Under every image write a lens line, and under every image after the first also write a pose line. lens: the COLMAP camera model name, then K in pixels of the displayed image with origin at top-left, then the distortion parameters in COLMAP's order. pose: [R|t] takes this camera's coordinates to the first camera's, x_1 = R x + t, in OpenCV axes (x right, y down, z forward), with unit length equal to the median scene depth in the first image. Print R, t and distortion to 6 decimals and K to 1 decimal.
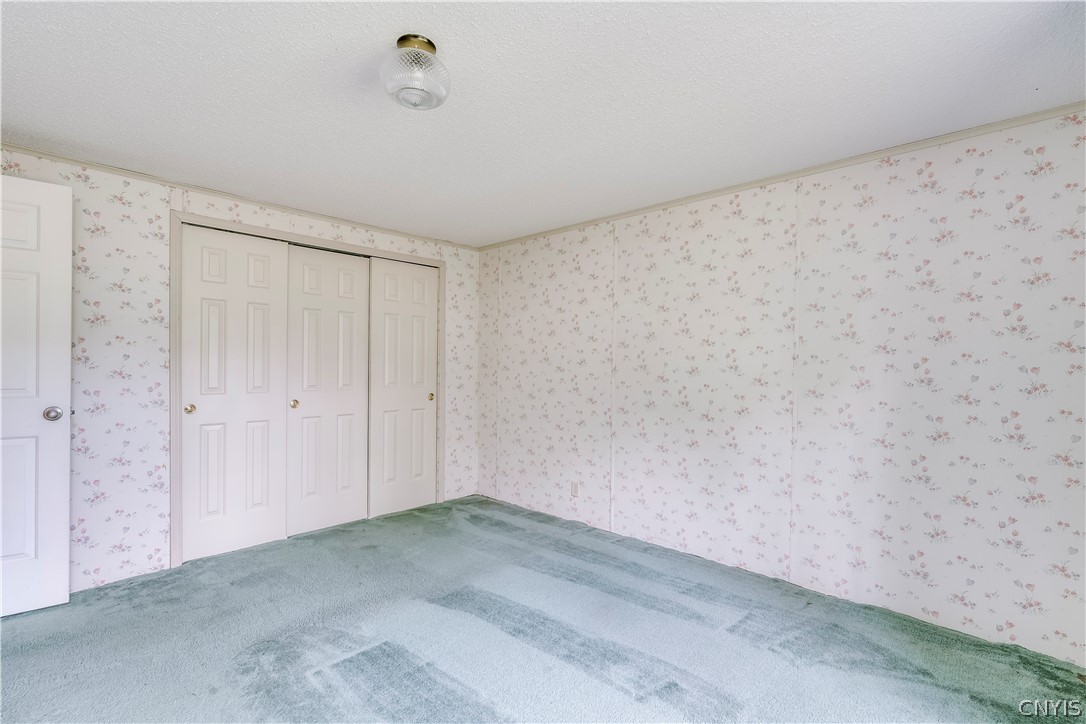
lens RADIAL K [[494.5, 0, 545.8], [0, 494.5, 371.7], [0, 0, 1]] dist [-0.006577, 0.000475]
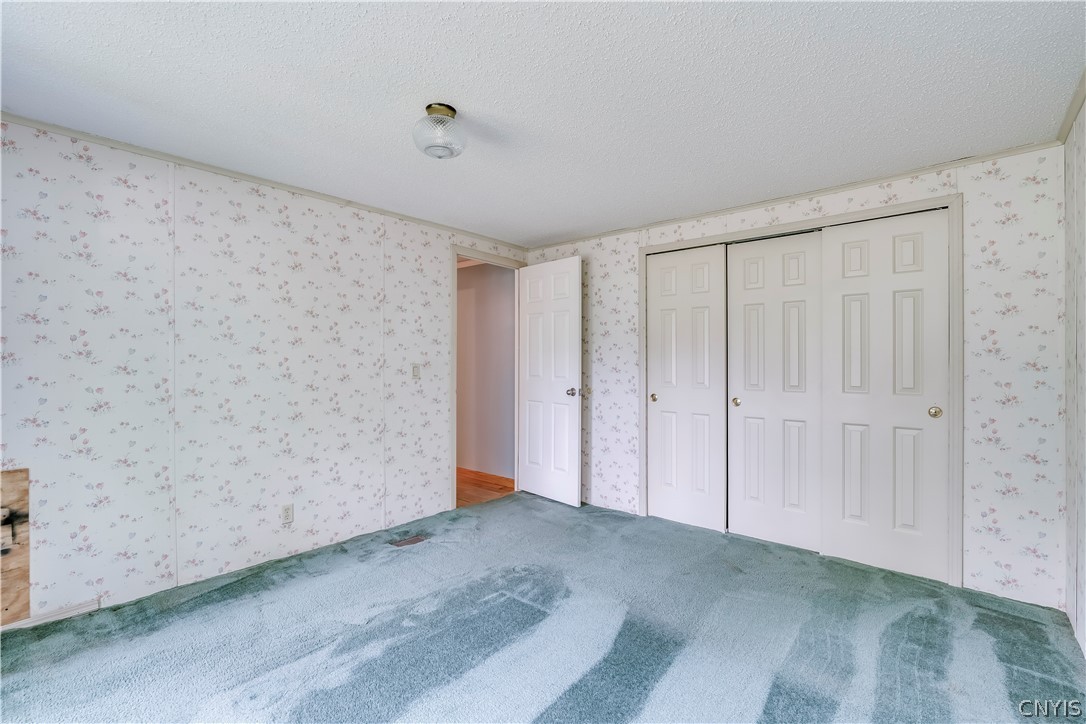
lens RADIAL K [[498.7, 0, 543.0], [0, 498.7, 362.0], [0, 0, 1]] dist [-0.001470, -0.000031]
pose [[0.028022, 0.001664, -0.999606, 0.476491], [-0.007699, 0.999969, 0.001449, -0.014027], [0.999578, 0.007655, 0.028034, 0.565928]]
